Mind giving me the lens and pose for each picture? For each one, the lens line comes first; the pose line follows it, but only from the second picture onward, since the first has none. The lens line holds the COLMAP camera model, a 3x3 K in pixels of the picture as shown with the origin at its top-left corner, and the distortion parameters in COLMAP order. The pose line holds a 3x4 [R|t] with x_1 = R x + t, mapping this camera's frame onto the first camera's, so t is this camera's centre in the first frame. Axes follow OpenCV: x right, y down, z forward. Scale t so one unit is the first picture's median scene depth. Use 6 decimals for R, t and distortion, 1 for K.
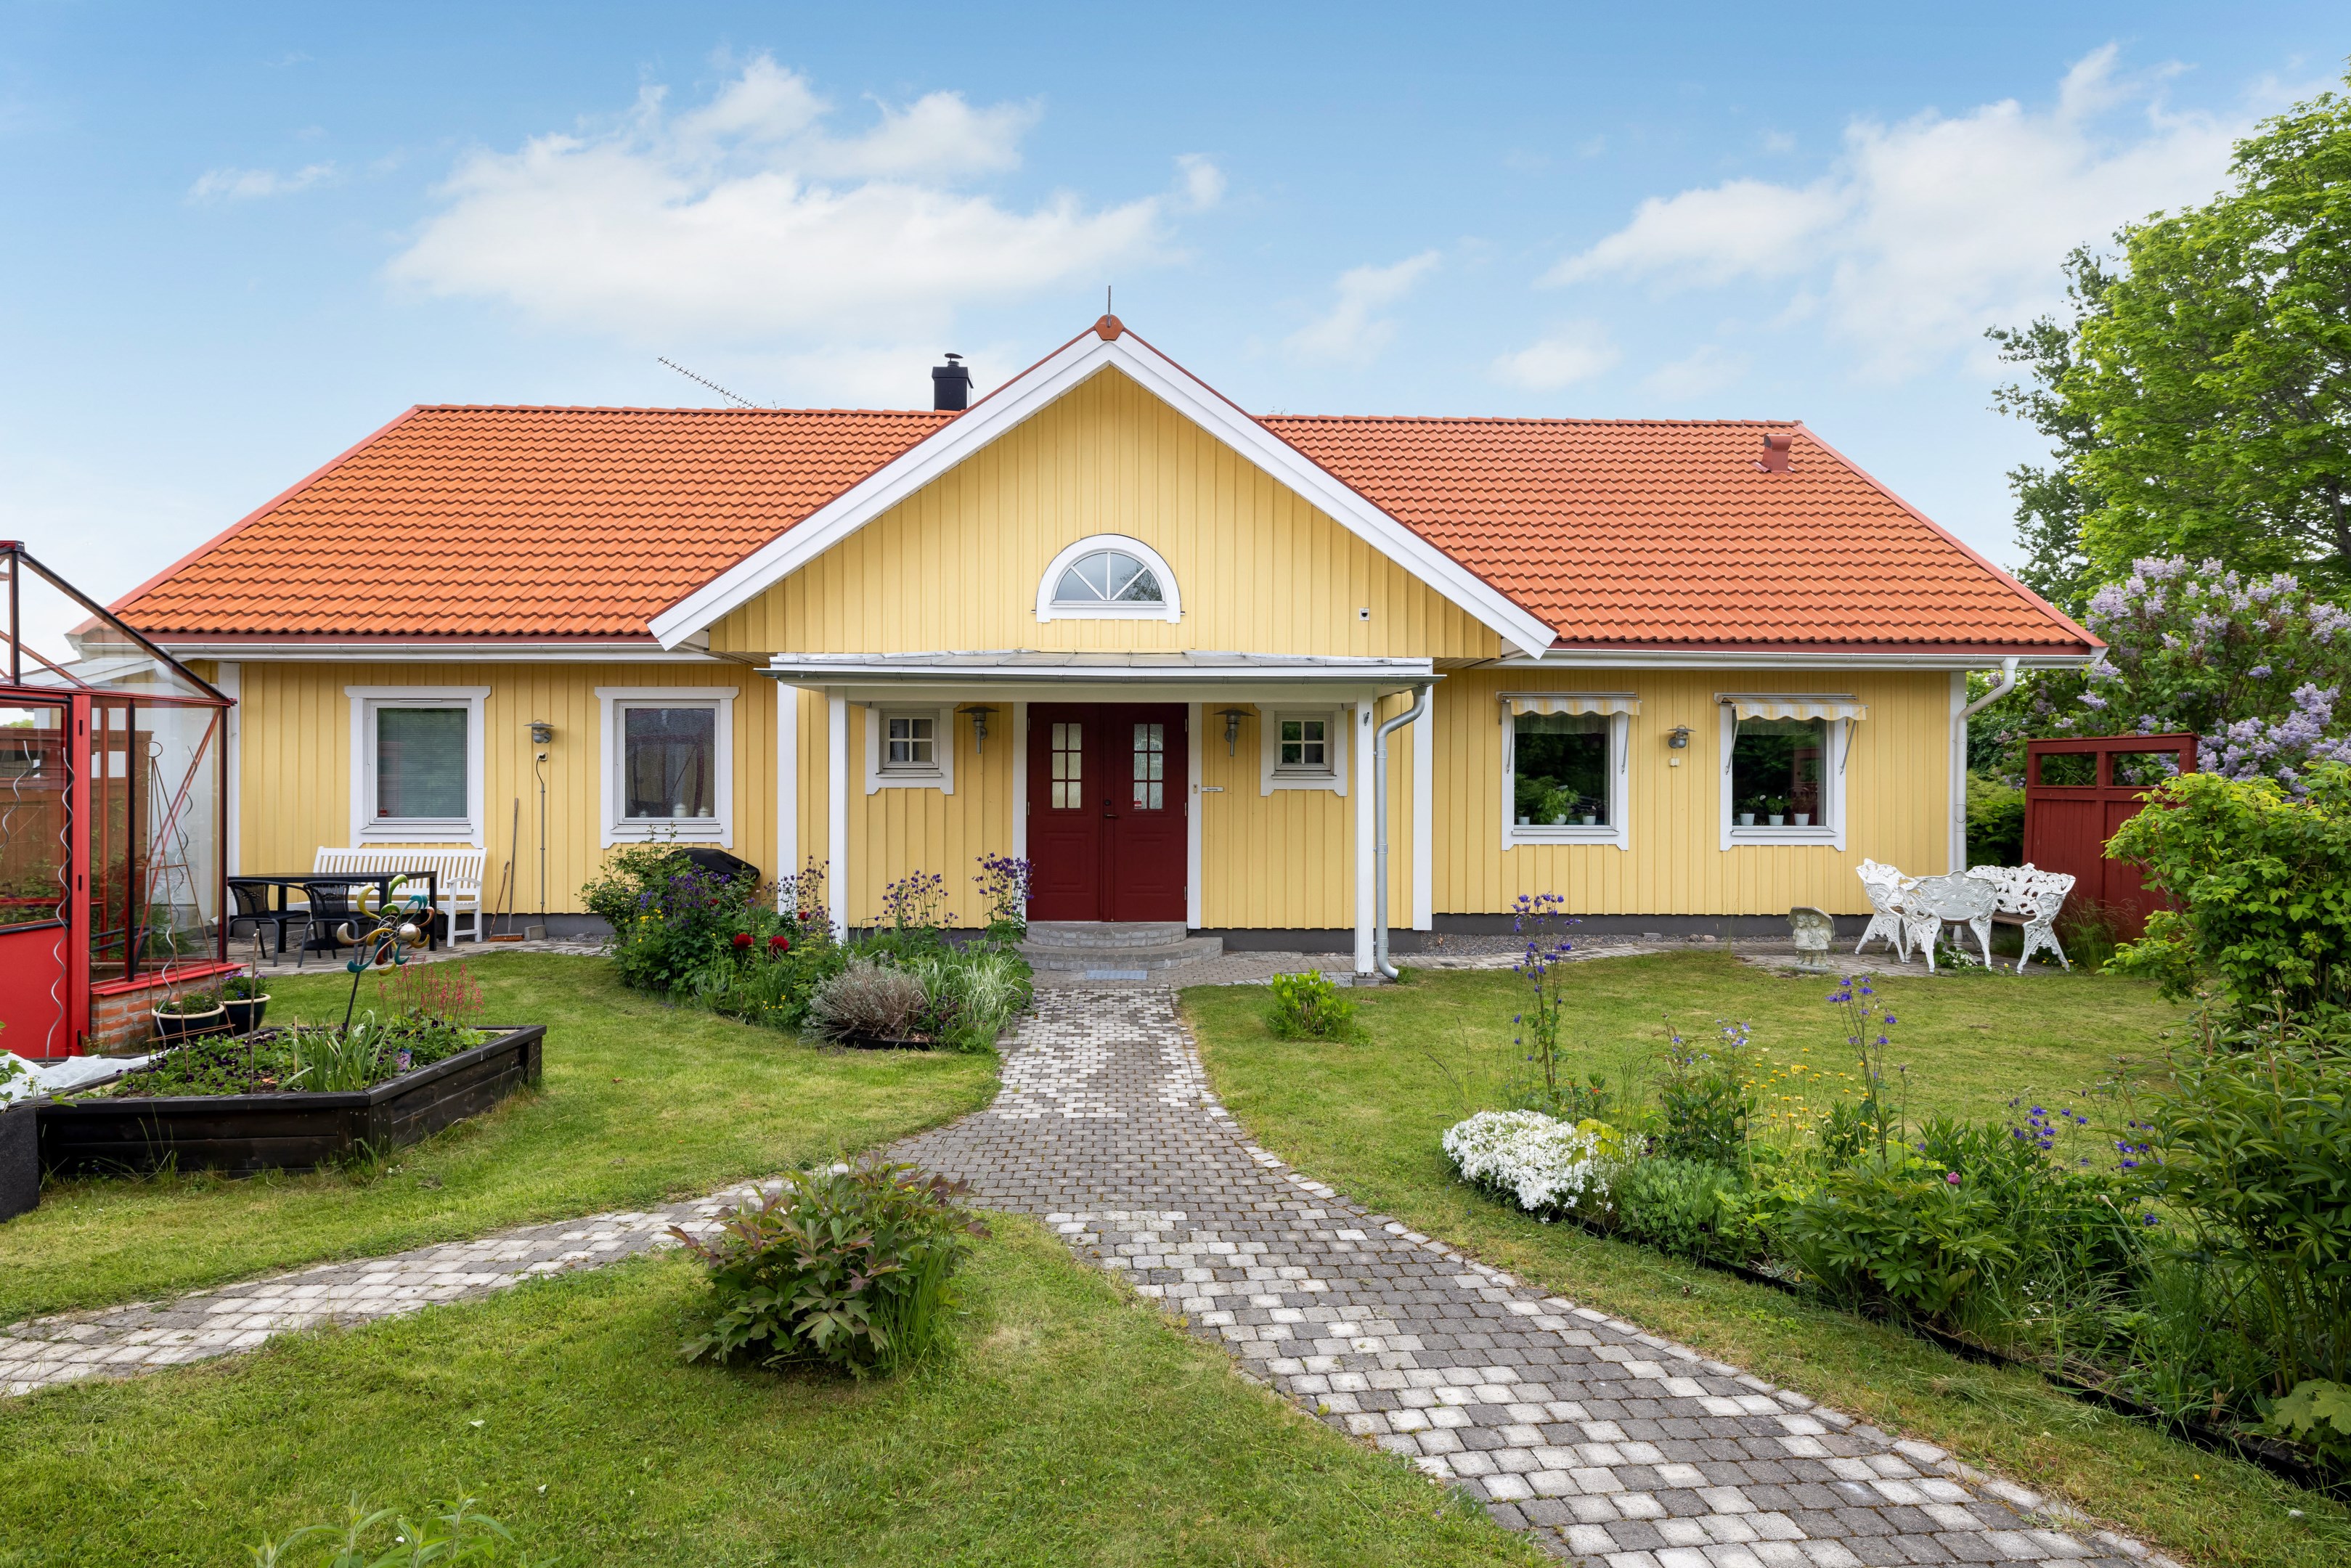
lens RADIAL K [[1231.8, 0, 1178.7], [0, 1231.8, 777.9], [0, 0, 1]] dist [0.000191, 0.000268]
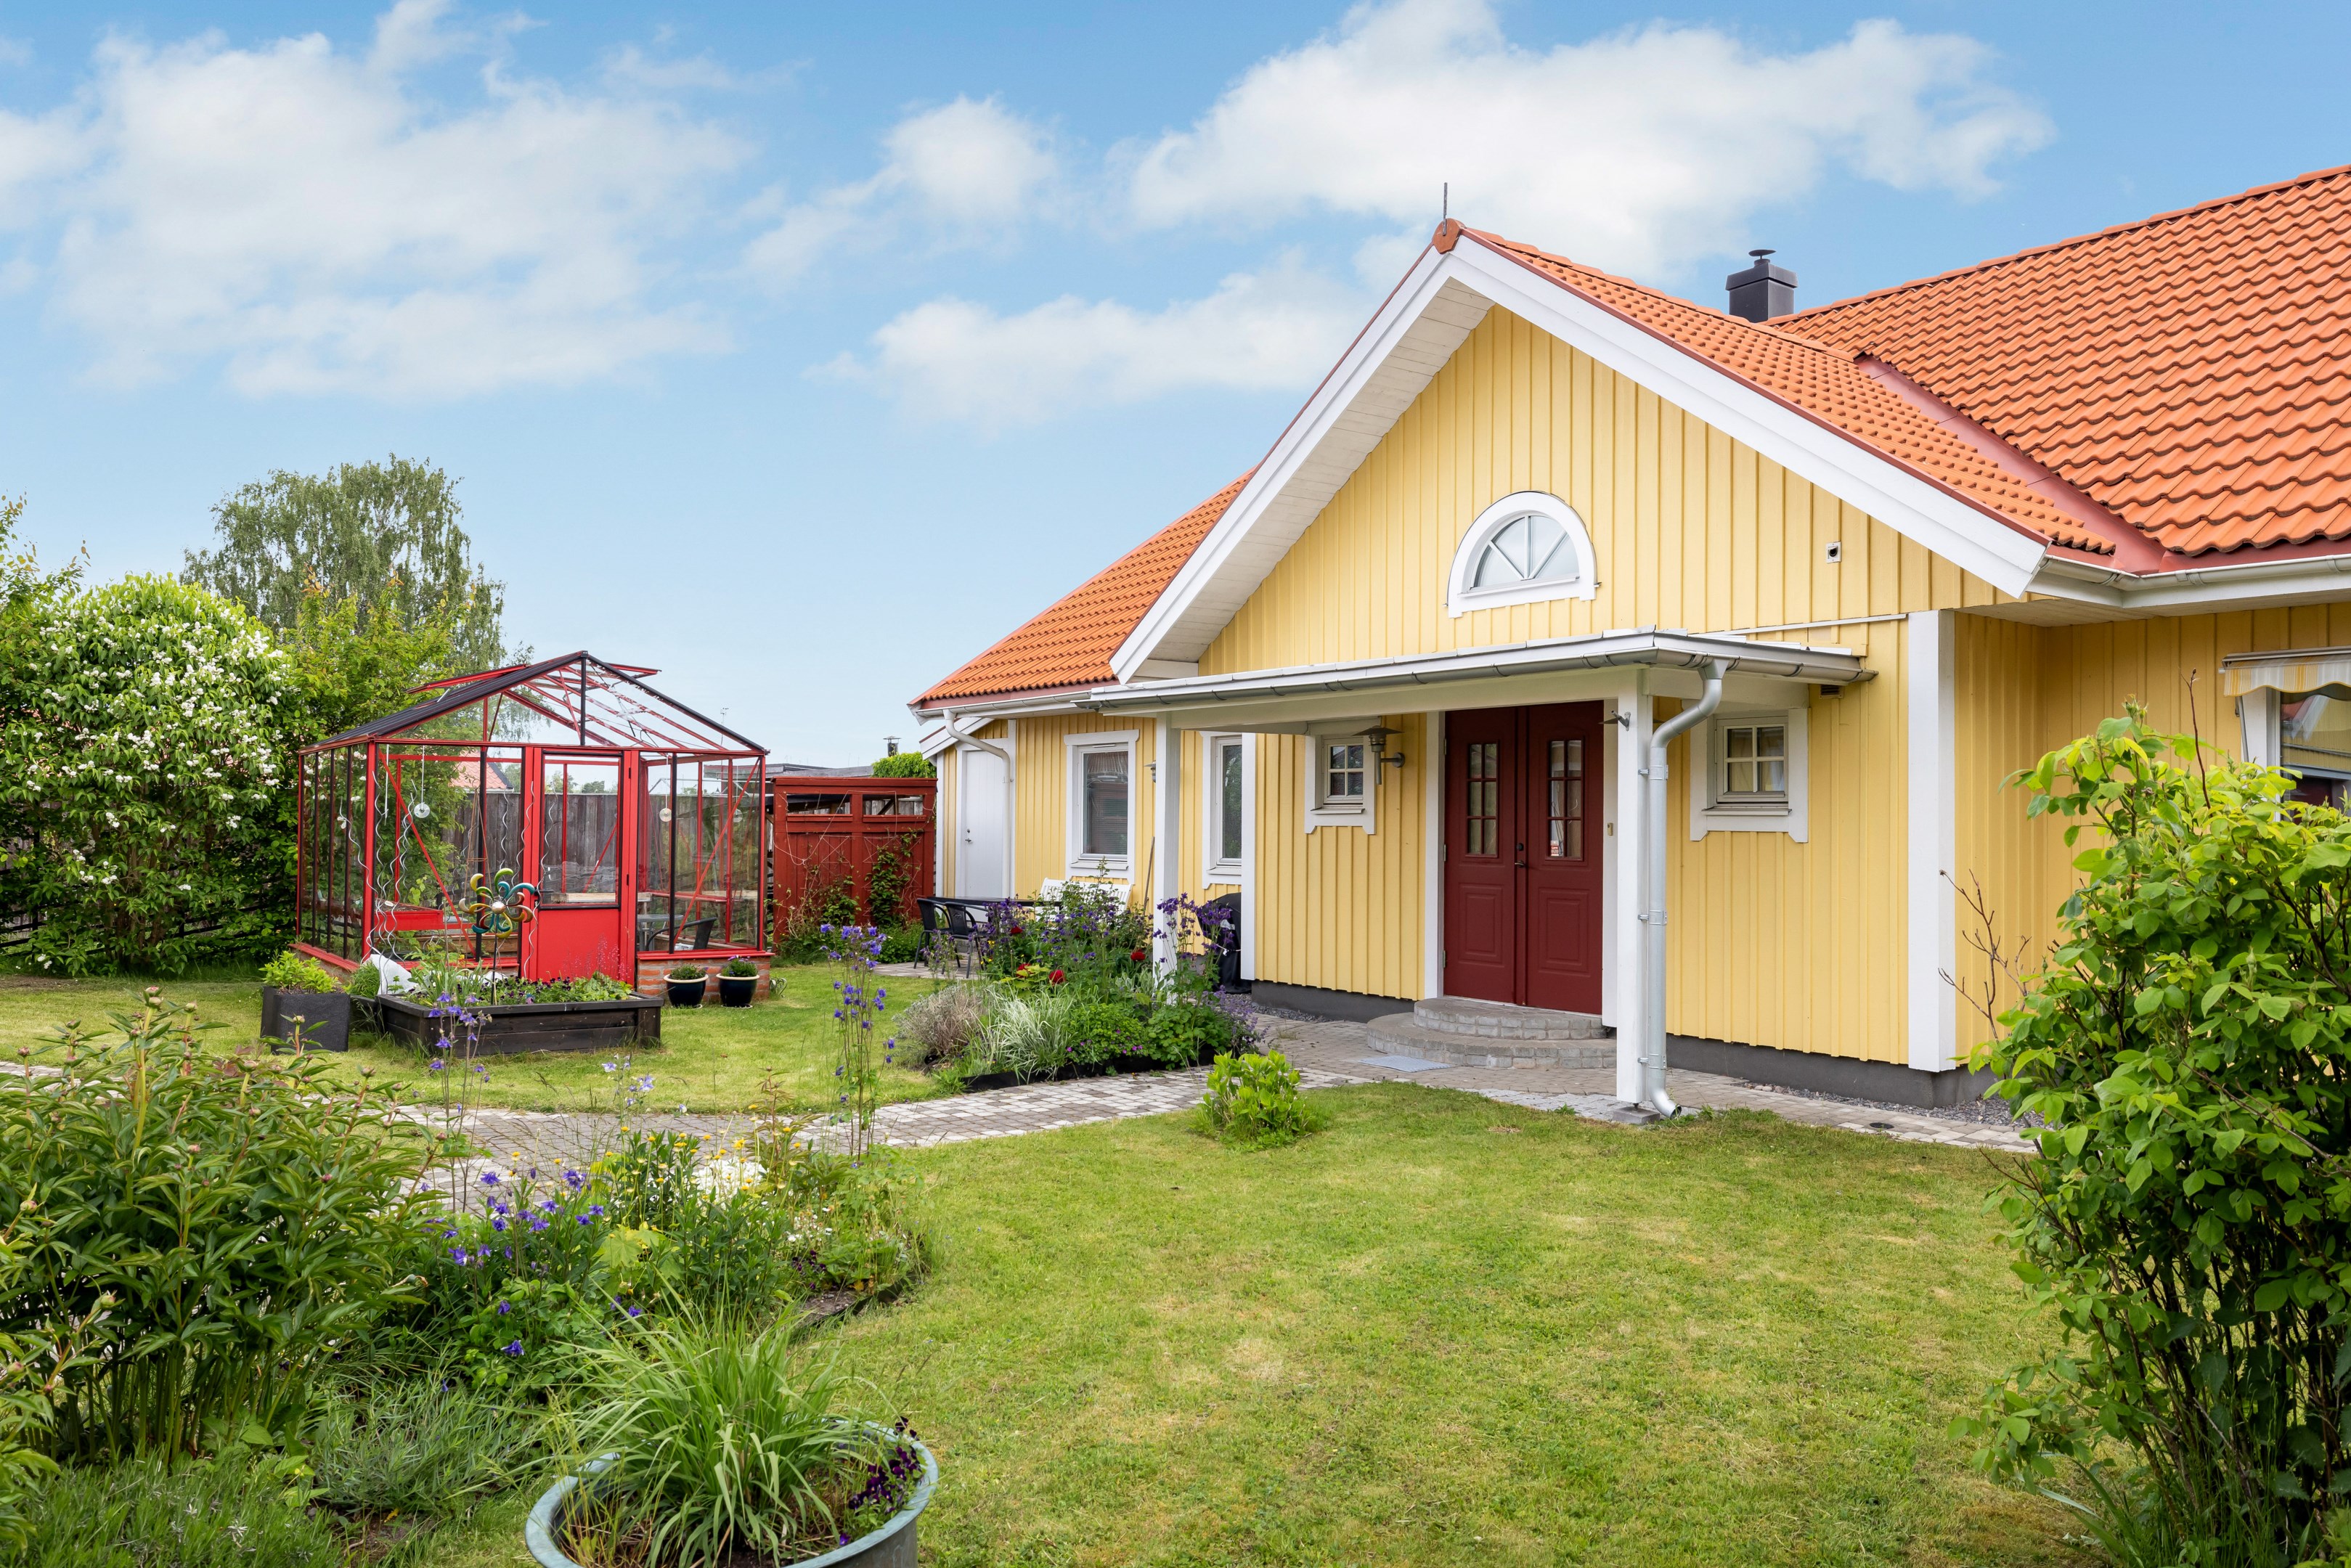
lens RADIAL K [[1640.8, 0, 1168.7], [0, 1640.8, 785.0], [0, 0, 1]] dist [0.004647, 0.001417]
pose [[0.589816, -0.017408, -0.807350, 0.624702], [-0.015697, 0.999332, -0.033015, 0.018799], [0.807385, 0.032145, 0.589148, 0.235574]]
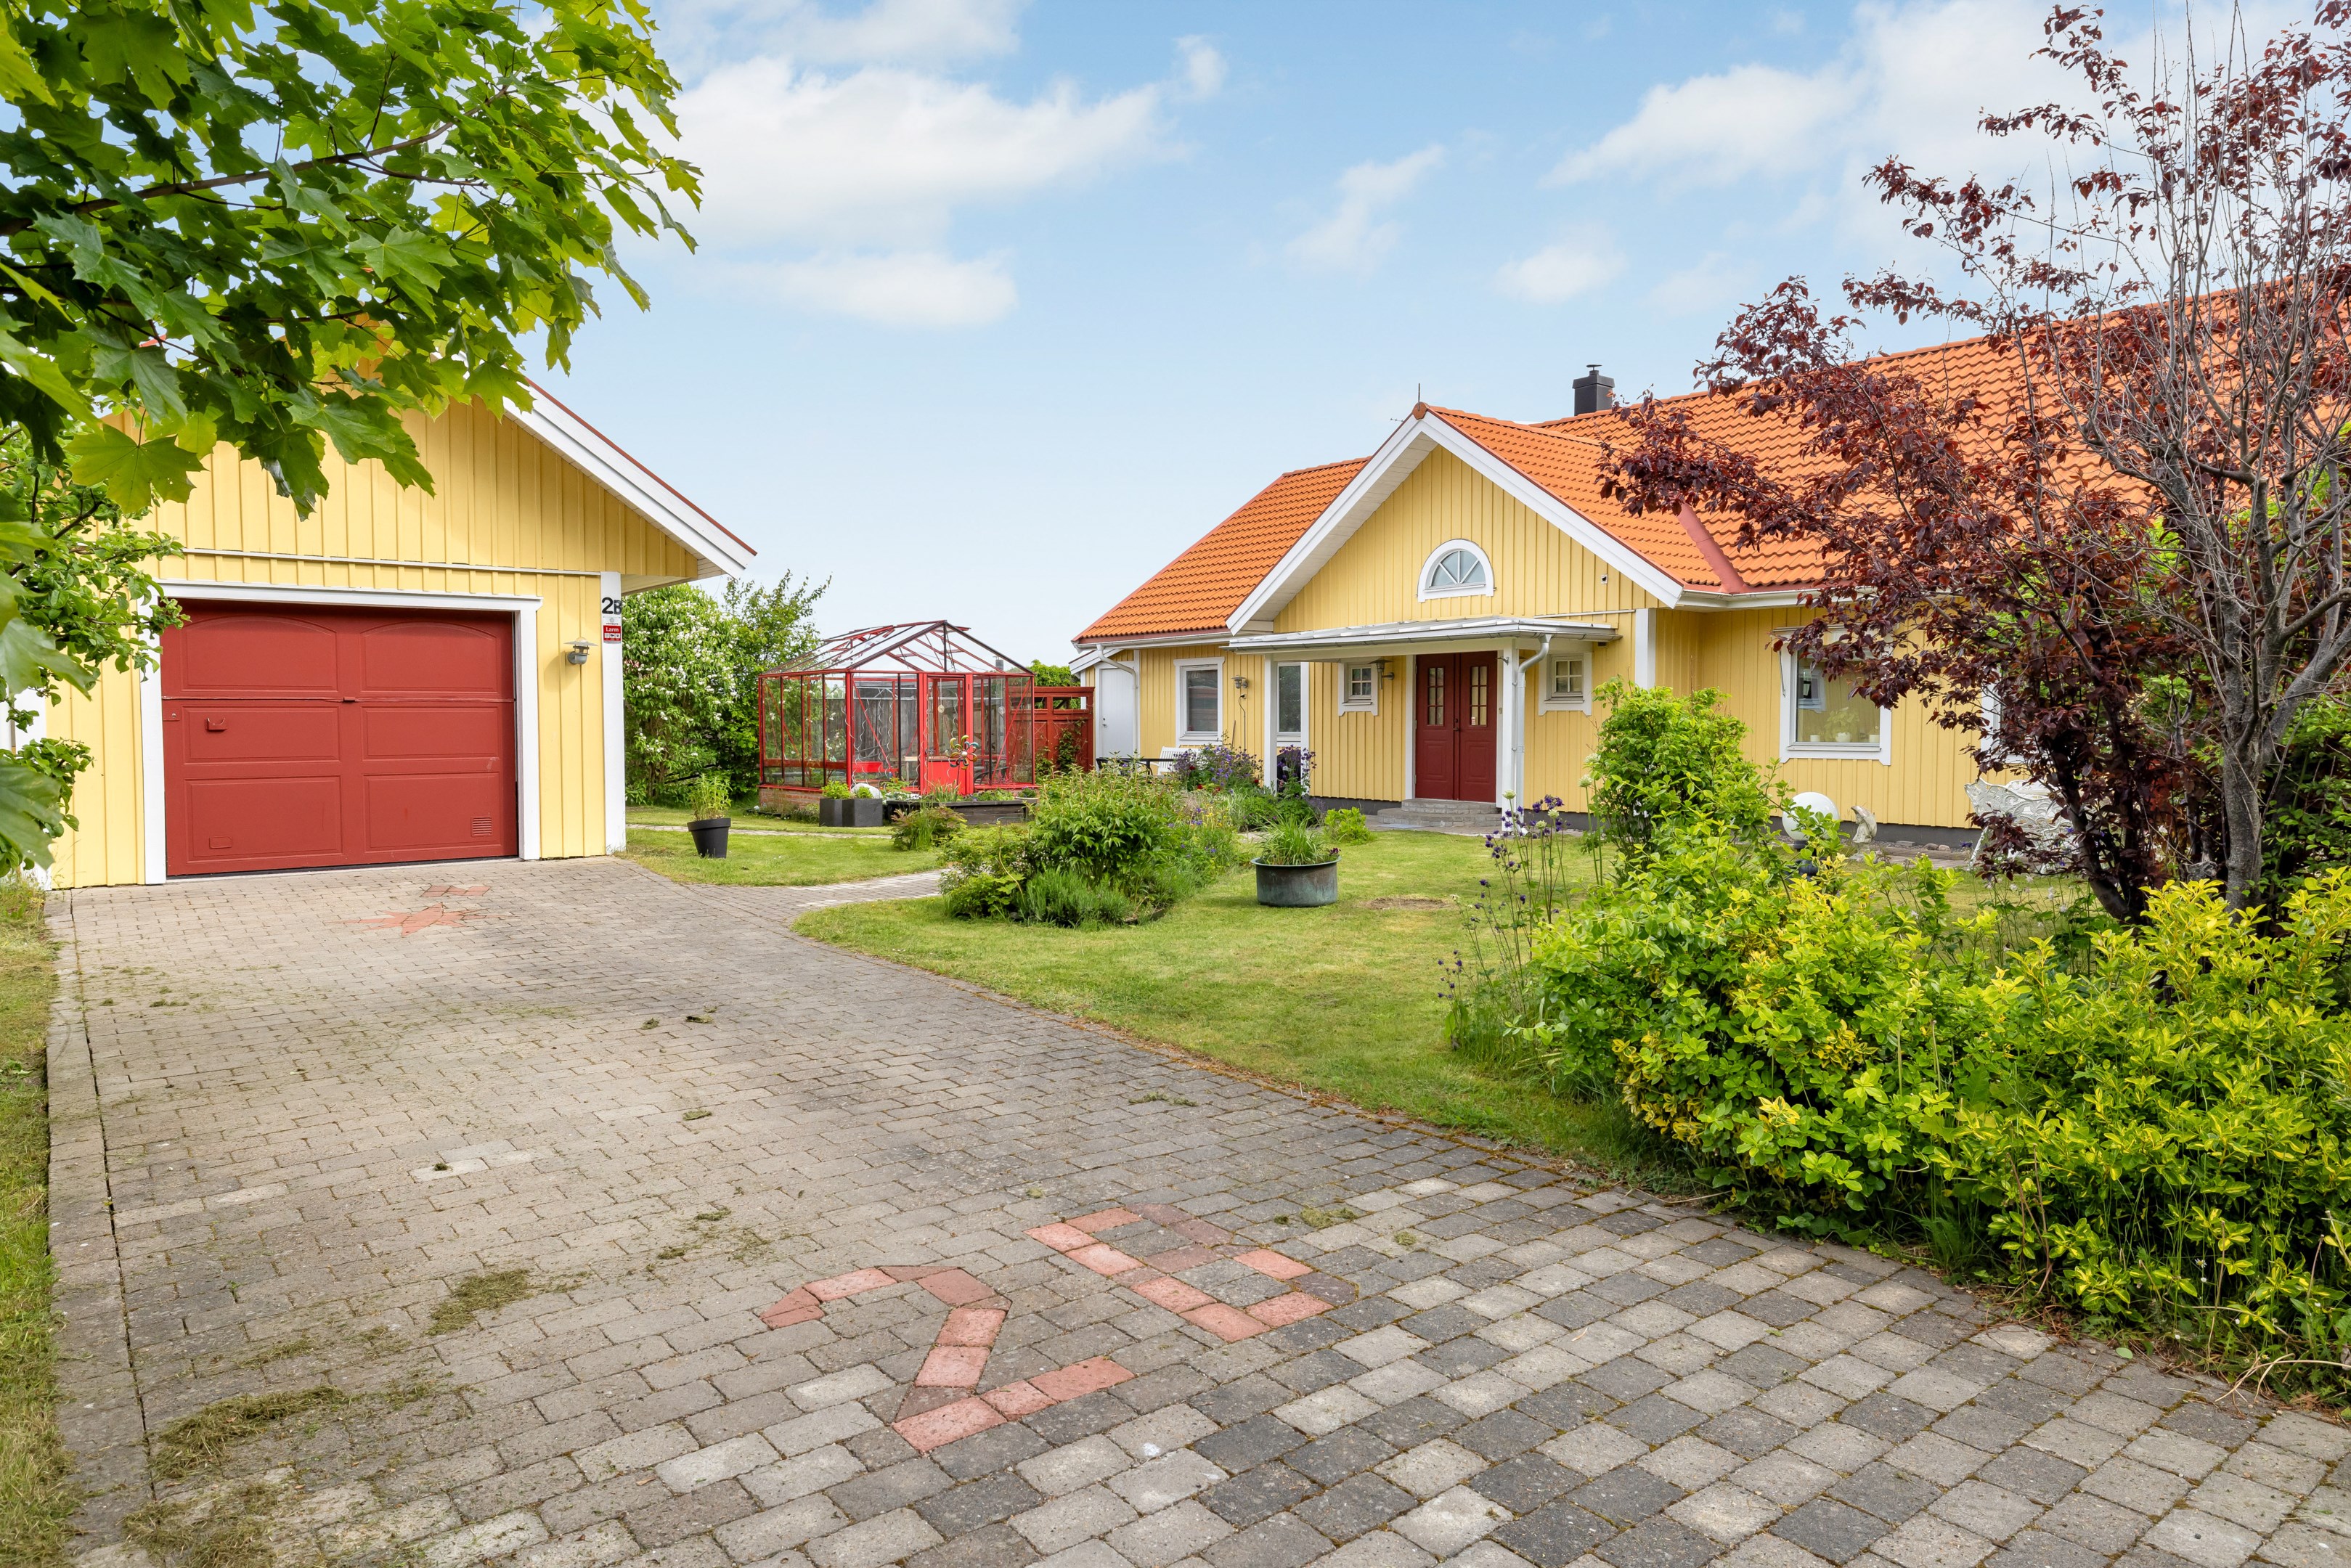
lens RADIAL K [[1420.8, 0, 1183.4], [0, 1420.8, 782.2], [0, 0, 1]] dist [0.006991, 0.000145]
pose [[0.620996, 0.030368, -0.783225, 1.082687], [-0.004092, 0.999361, 0.035503, 0.034841], [0.783803, -0.018843, 0.620723, -0.321885]]
